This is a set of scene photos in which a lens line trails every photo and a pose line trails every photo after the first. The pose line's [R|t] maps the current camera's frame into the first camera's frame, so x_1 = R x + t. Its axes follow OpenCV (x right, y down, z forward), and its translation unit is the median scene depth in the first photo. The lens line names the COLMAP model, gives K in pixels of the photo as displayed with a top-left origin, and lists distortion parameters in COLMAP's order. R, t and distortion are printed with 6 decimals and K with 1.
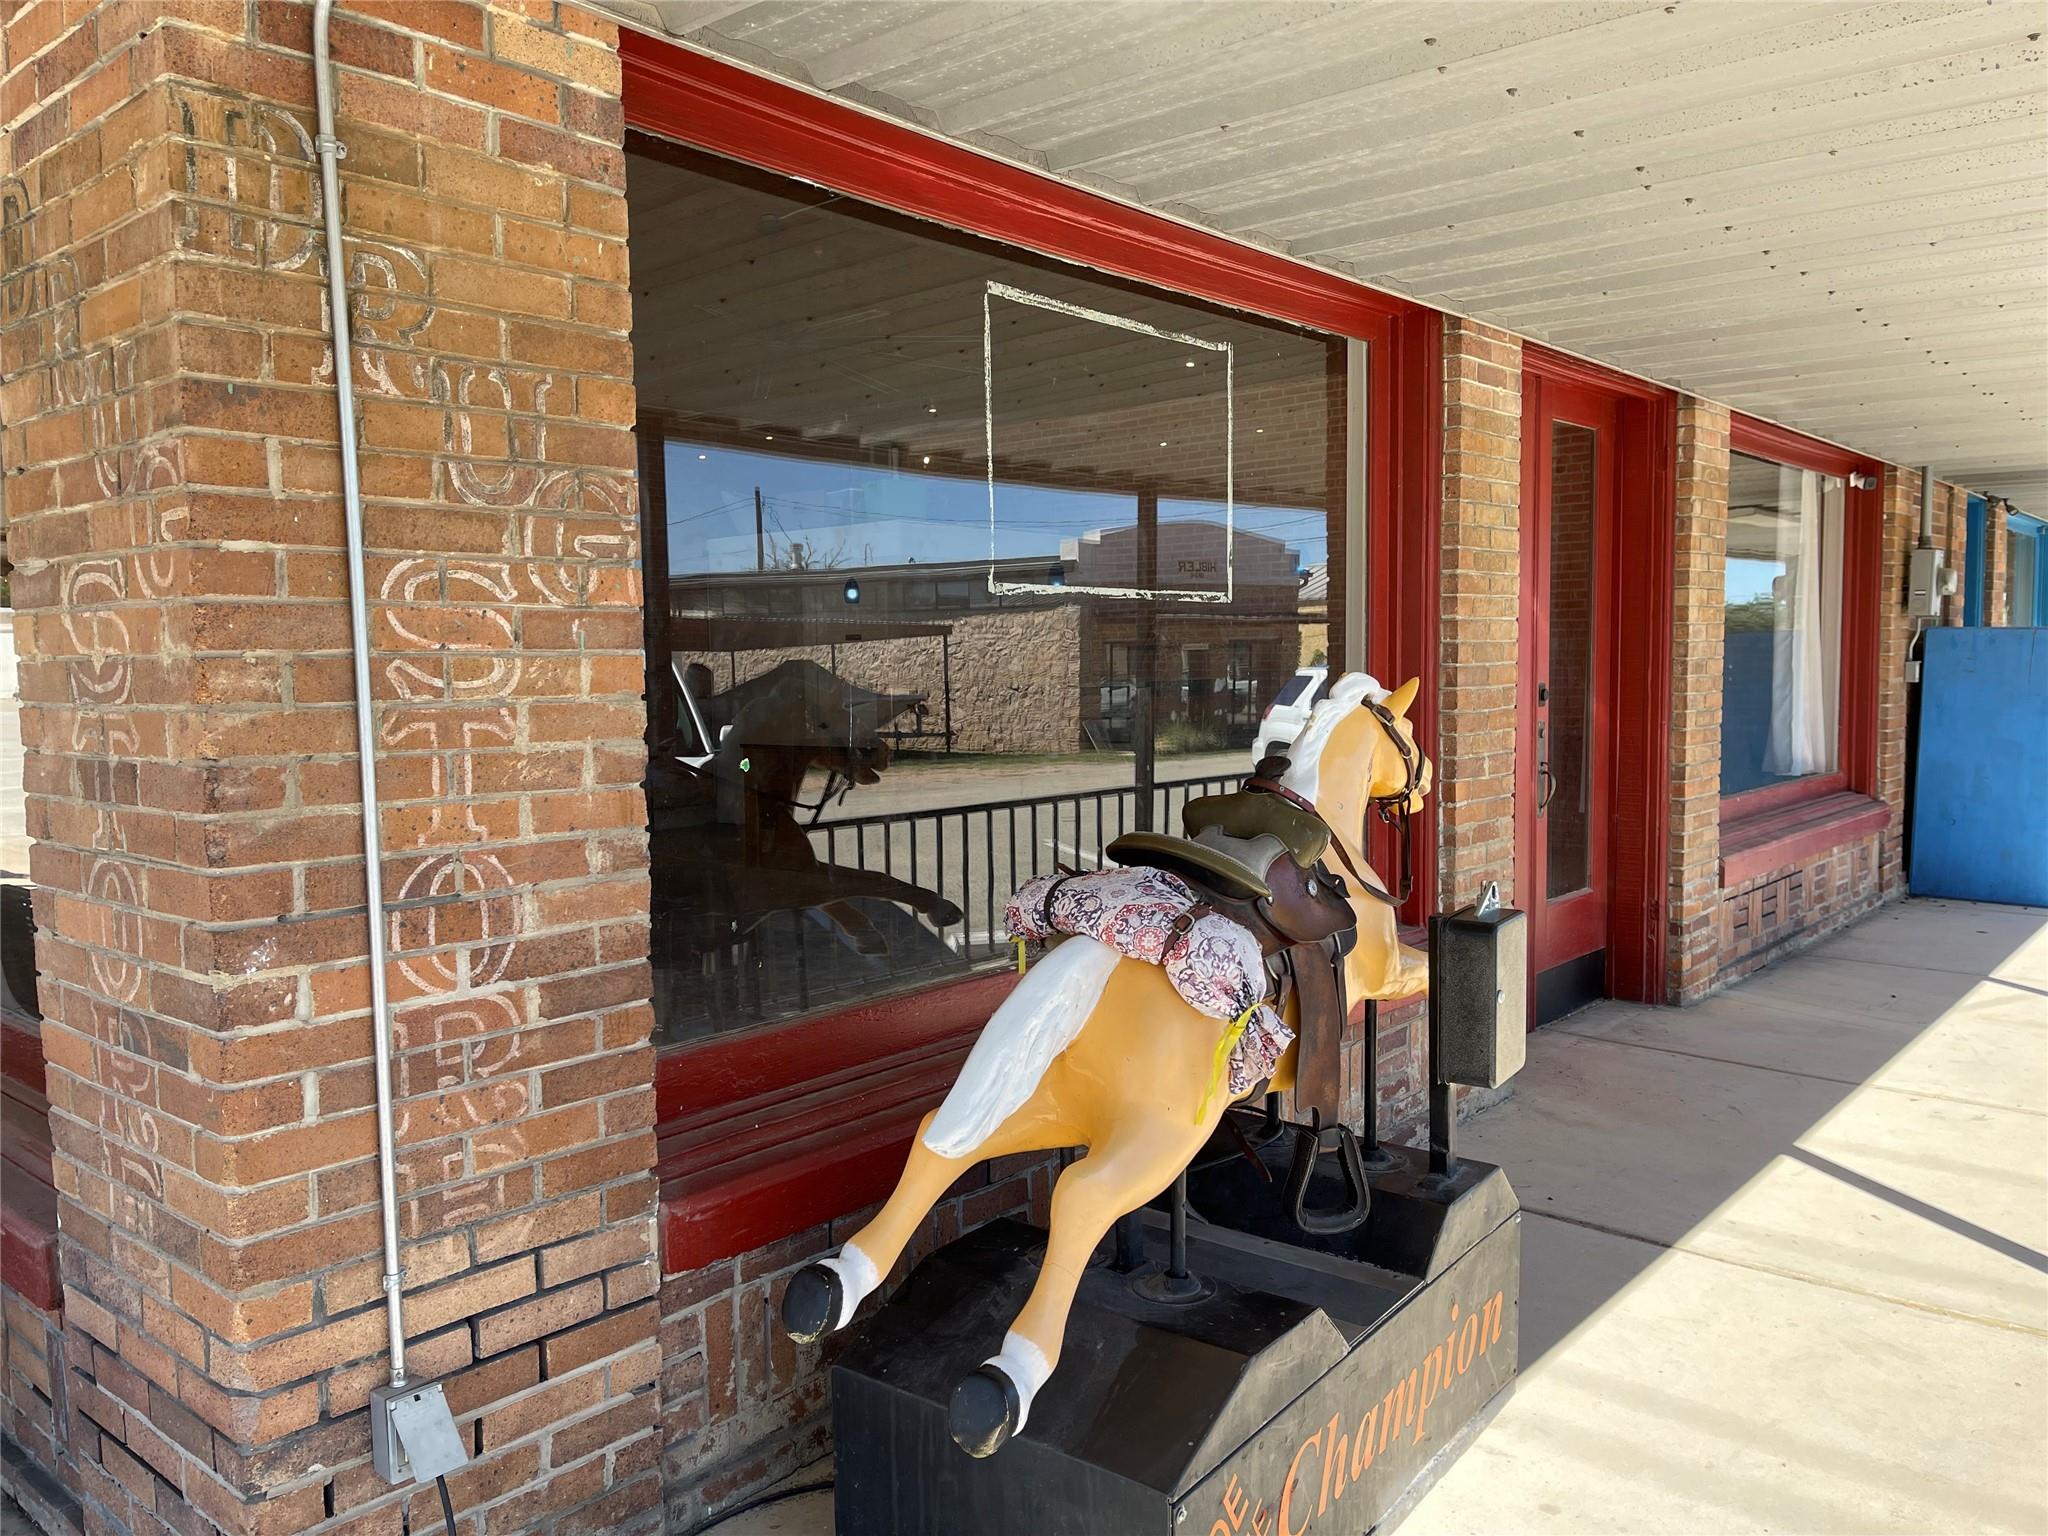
lens RADIAL K [[1560.9, 0, 1019.5], [0, 1560.9, 781.3], [0, 0, 1]] dist [0.011468, -0.050201]
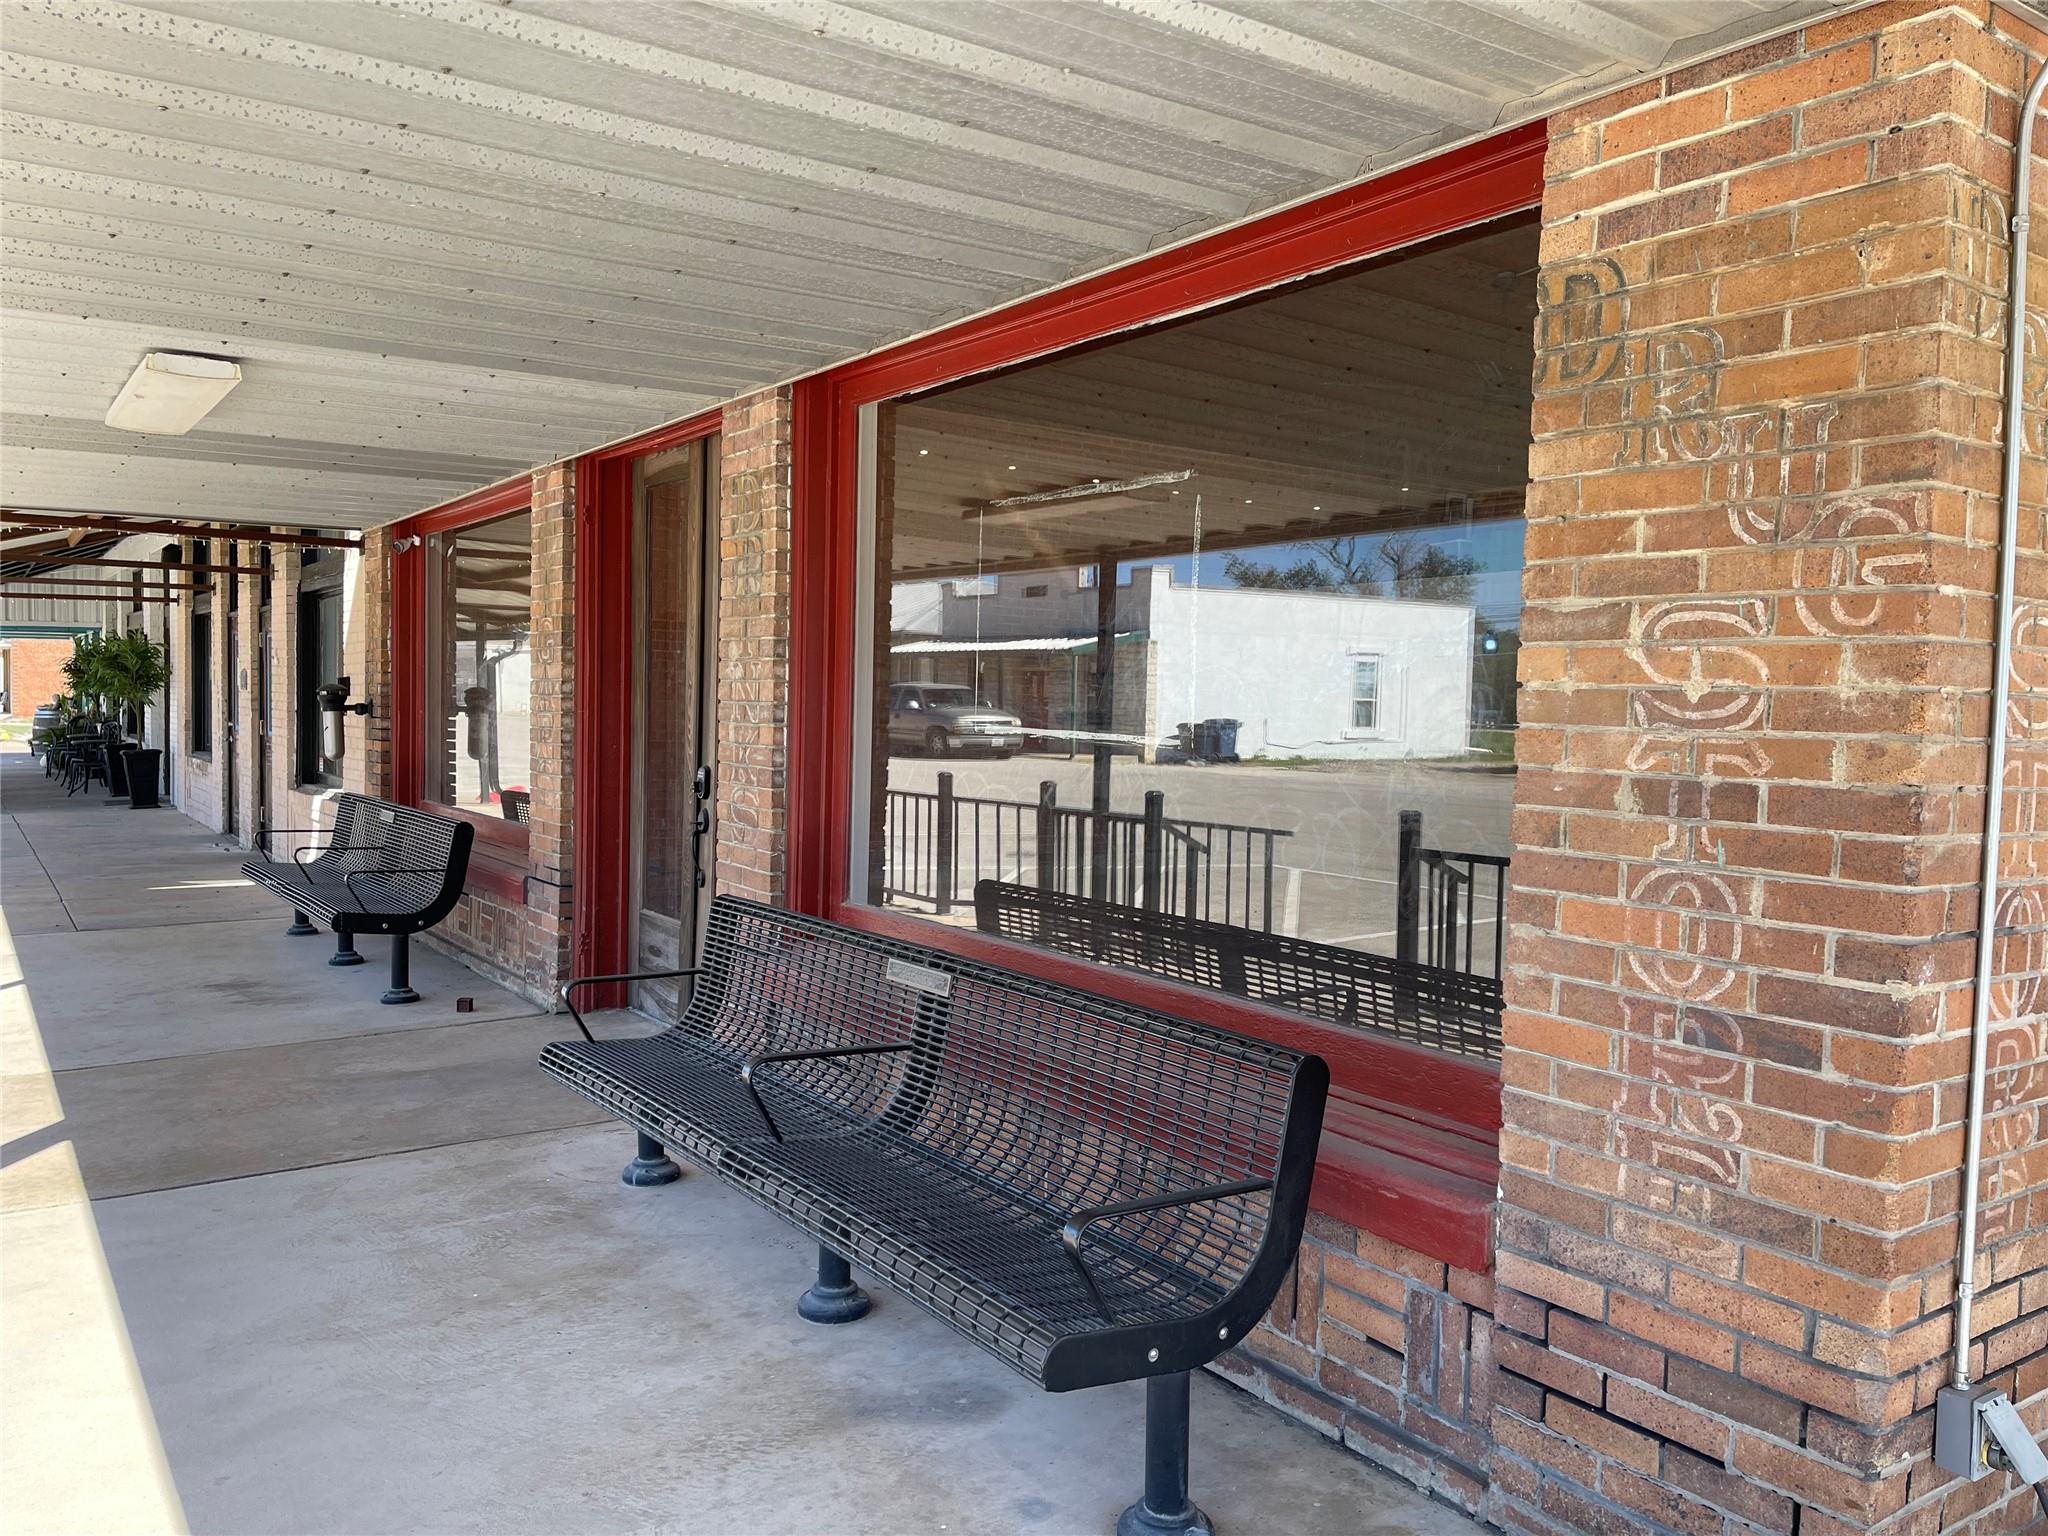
lens RADIAL K [[1560.9, 0, 1015.0], [0, 1560.9, 775.0], [0, 0, 1]] dist [0.011468, -0.050201]
pose [[0.962271, 0.060863, -0.265197, -0.761737], [-0.069767, 0.997268, -0.024276, 0.044362], [0.262995, 0.041862, 0.963889, -0.191866]]
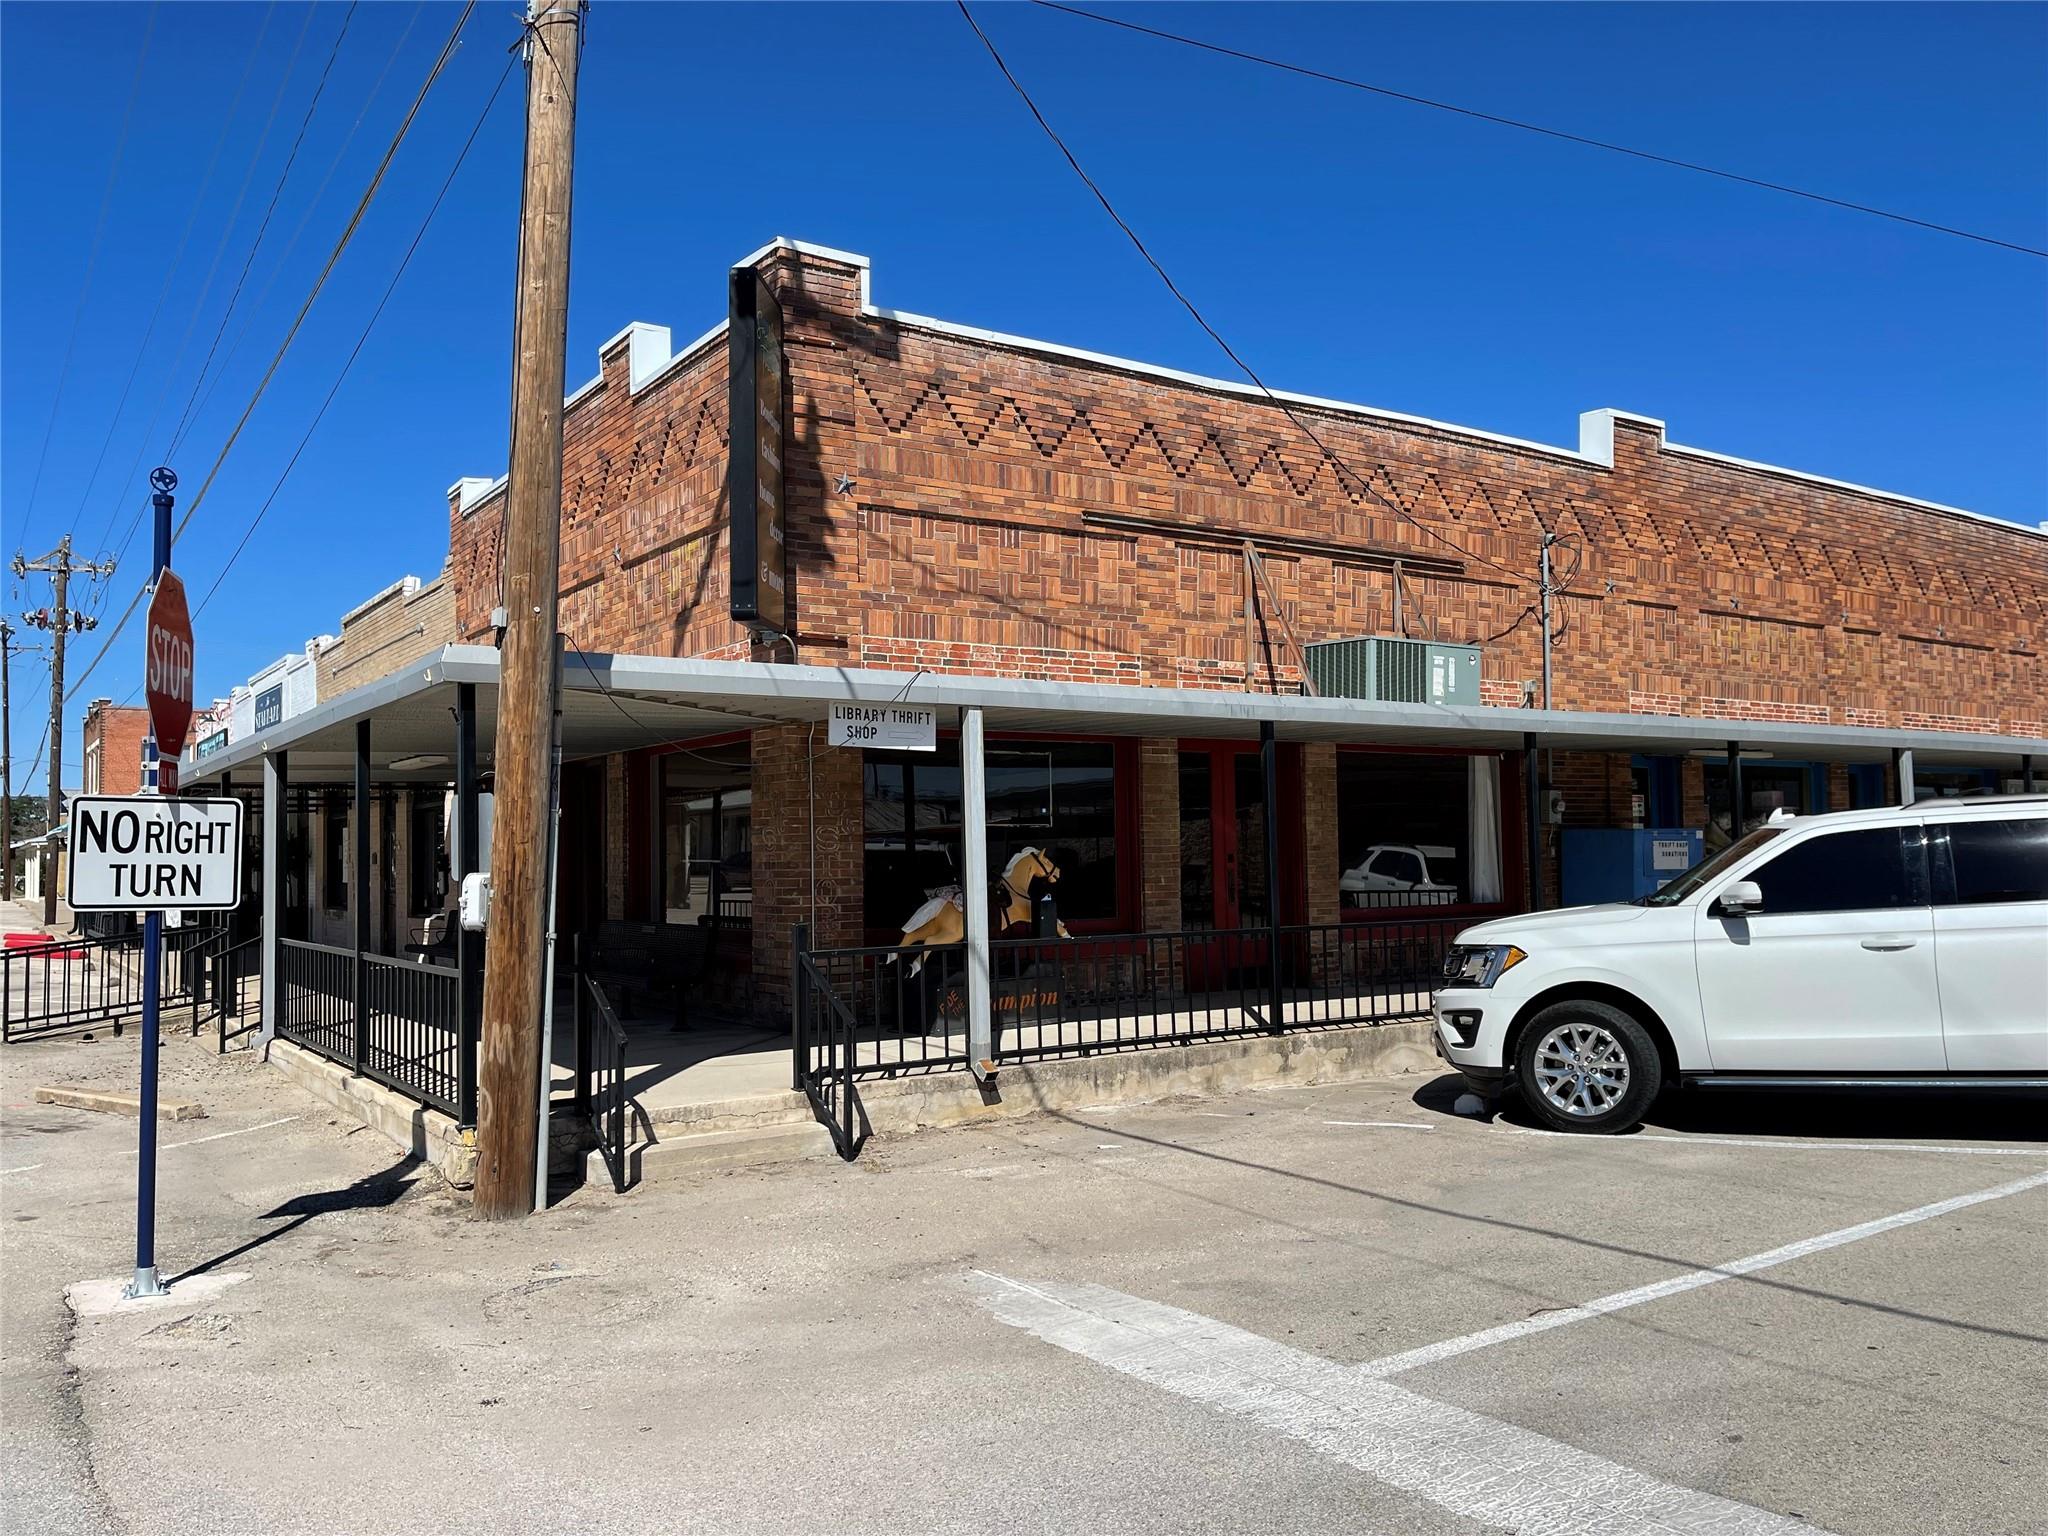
lens RADIAL K [[1560.9, 0, 1022.9], [0, 1560.9, 757.2], [0, 0, 1]] dist [0.011468, -0.050201]
pose [[0.964492, -0.013232, -0.263779, 1.829118], [-0.021015, 0.991733, -0.126588, 0.312500], [0.263273, 0.127637, 0.956241, -4.290803]]
